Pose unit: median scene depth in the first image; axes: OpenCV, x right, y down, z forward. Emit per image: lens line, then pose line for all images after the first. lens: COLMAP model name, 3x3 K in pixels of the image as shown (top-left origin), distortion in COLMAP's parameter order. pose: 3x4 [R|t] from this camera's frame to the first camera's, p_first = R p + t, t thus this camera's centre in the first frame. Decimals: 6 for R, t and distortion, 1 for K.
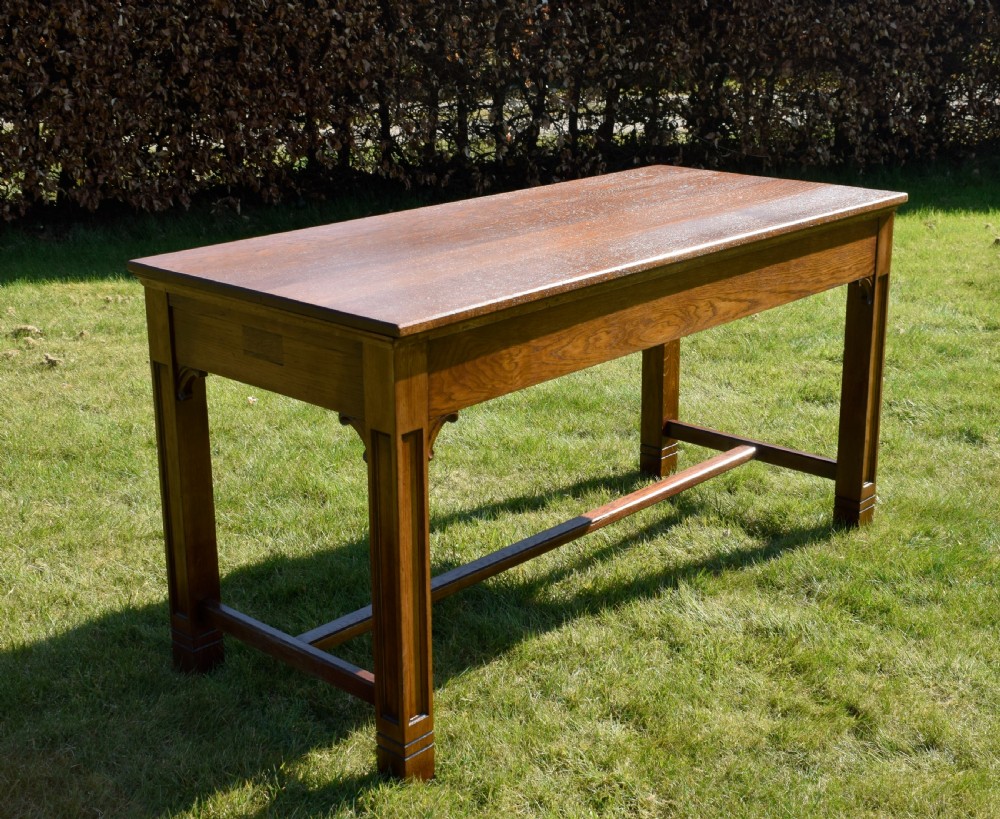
lens RADIAL K [[1493.9, 0, 518.3], [0, 1493.9, 421.5], [0, 0, 1]] dist [-0.032433, 0.000000]
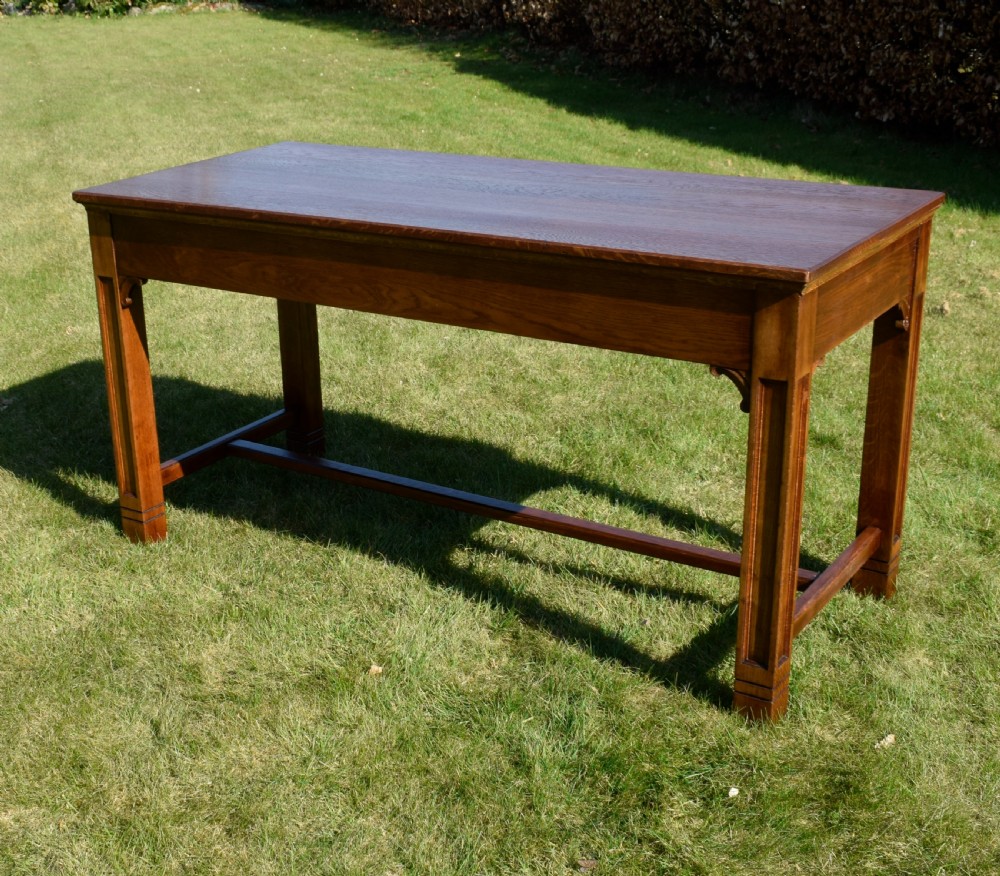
lens RADIAL K [[1410.2, 0, 381.1], [0, 1410.2, 465.6], [0, 0, 1]] dist [-0.024820, 0.000000]
pose [[0.108352, 0.362218, -0.925774, 0.808970], [-0.270146, 0.906941, 0.323232, -0.214591], [0.956703, 0.215071, 0.196120, 0.684424]]
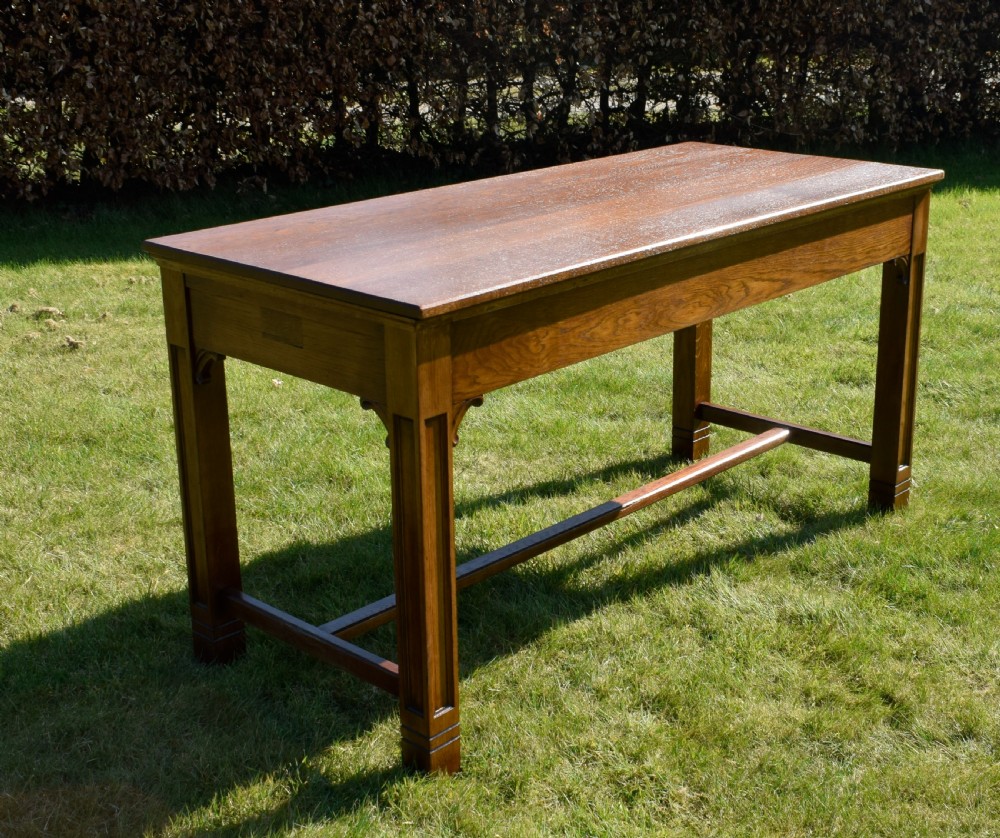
lens RADIAL K [[1496.3, 0, 566.3], [0, 1496.3, 427.3], [0, 0, 1]] dist [-0.035725, 0.000000]
pose [[0.999948, -0.002744, 0.009848, 0.002811], [0.002577, 0.999853, 0.016950, -0.001595], [-0.009893, -0.016923, 0.999808, 0.018853]]
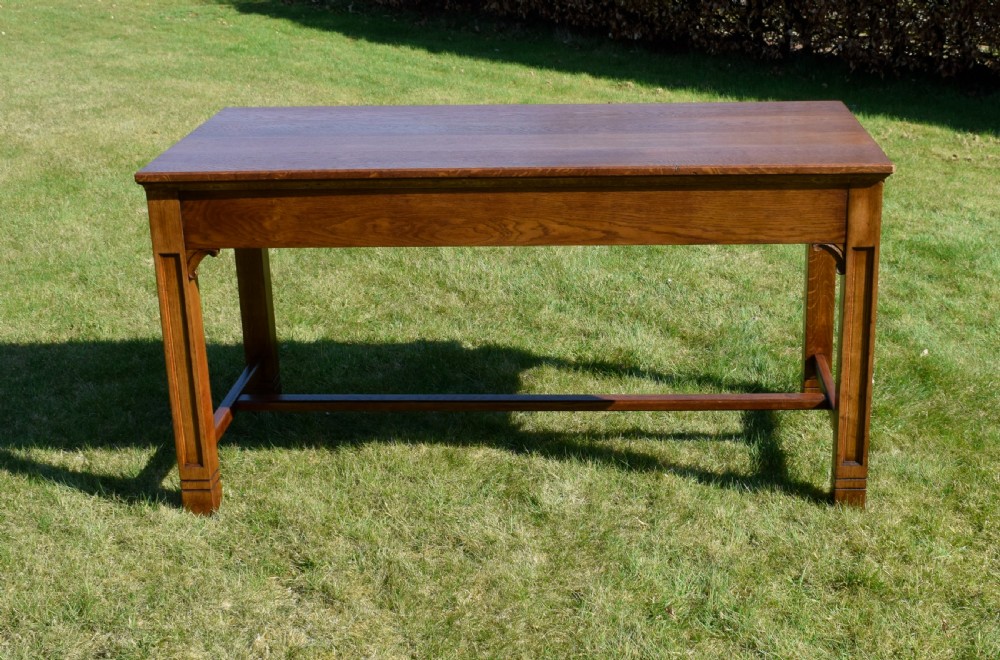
lens RADIAL K [[1445.0, 0, 532.9], [0, 1445.0, 318.7], [0, 0, 1]] dist [-0.032545, 0.000000]
pose [[0.633539, 0.253094, -0.731144, 0.753866], [-0.219449, 0.964957, 0.143878, -0.133802], [0.741937, 0.069297, 0.666879, 0.243922]]
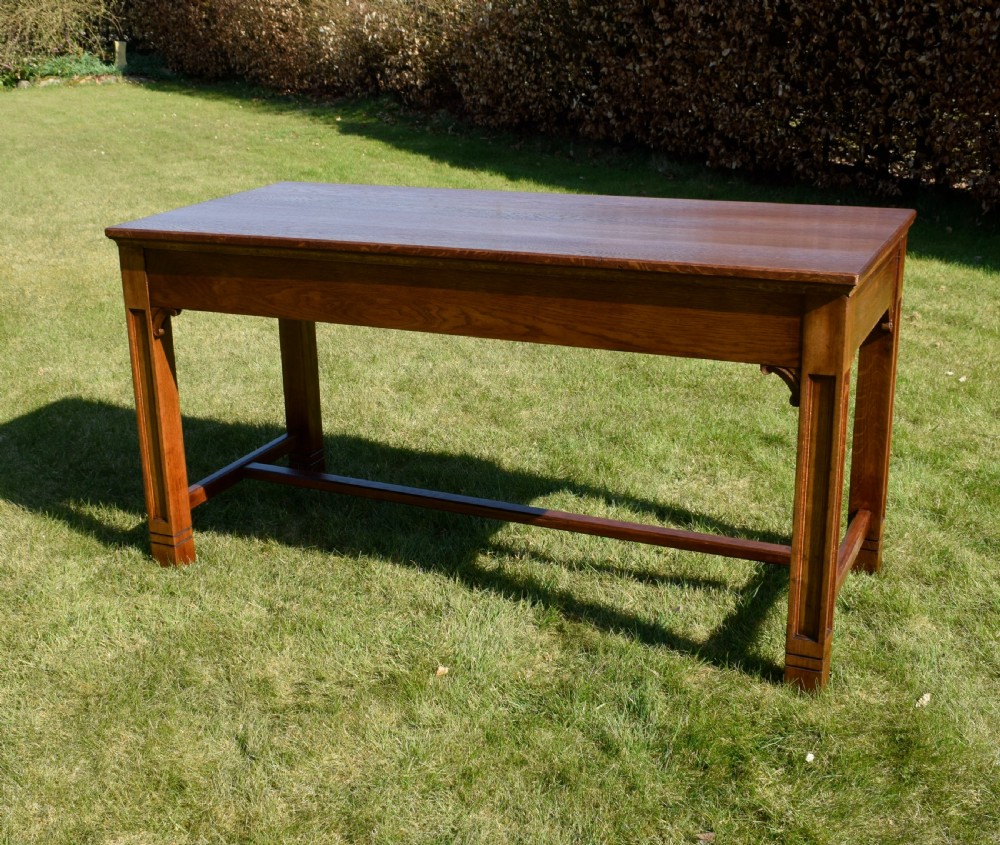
lens RADIAL K [[1278.1, 0, 436.2], [0, 1278.1, 412.4], [0, 0, 1]] dist [-0.033113, 0.000000]
pose [[0.264173, 0.295149, -0.918204, 0.762686], [-0.268283, 0.936939, 0.223985, -0.166041], [0.926411, 0.187168, 0.326697, 0.590798]]
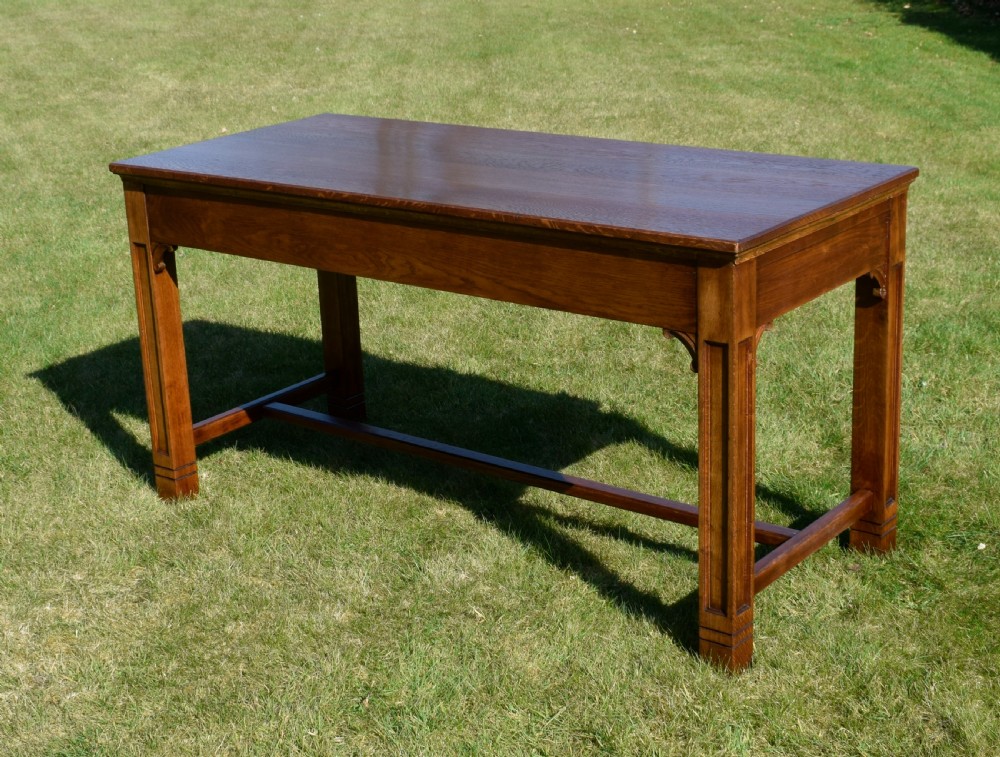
lens RADIAL K [[1607.5, 0, 447.3], [0, 1607.5, 346.4], [0, 0, 1]] dist [-0.022558, 0.000000]
pose [[0.049182, 0.299847, -0.952719, 0.965552], [-0.262233, 0.924286, 0.277361, -0.272590], [0.963750, 0.236193, 0.124088, 0.745321]]
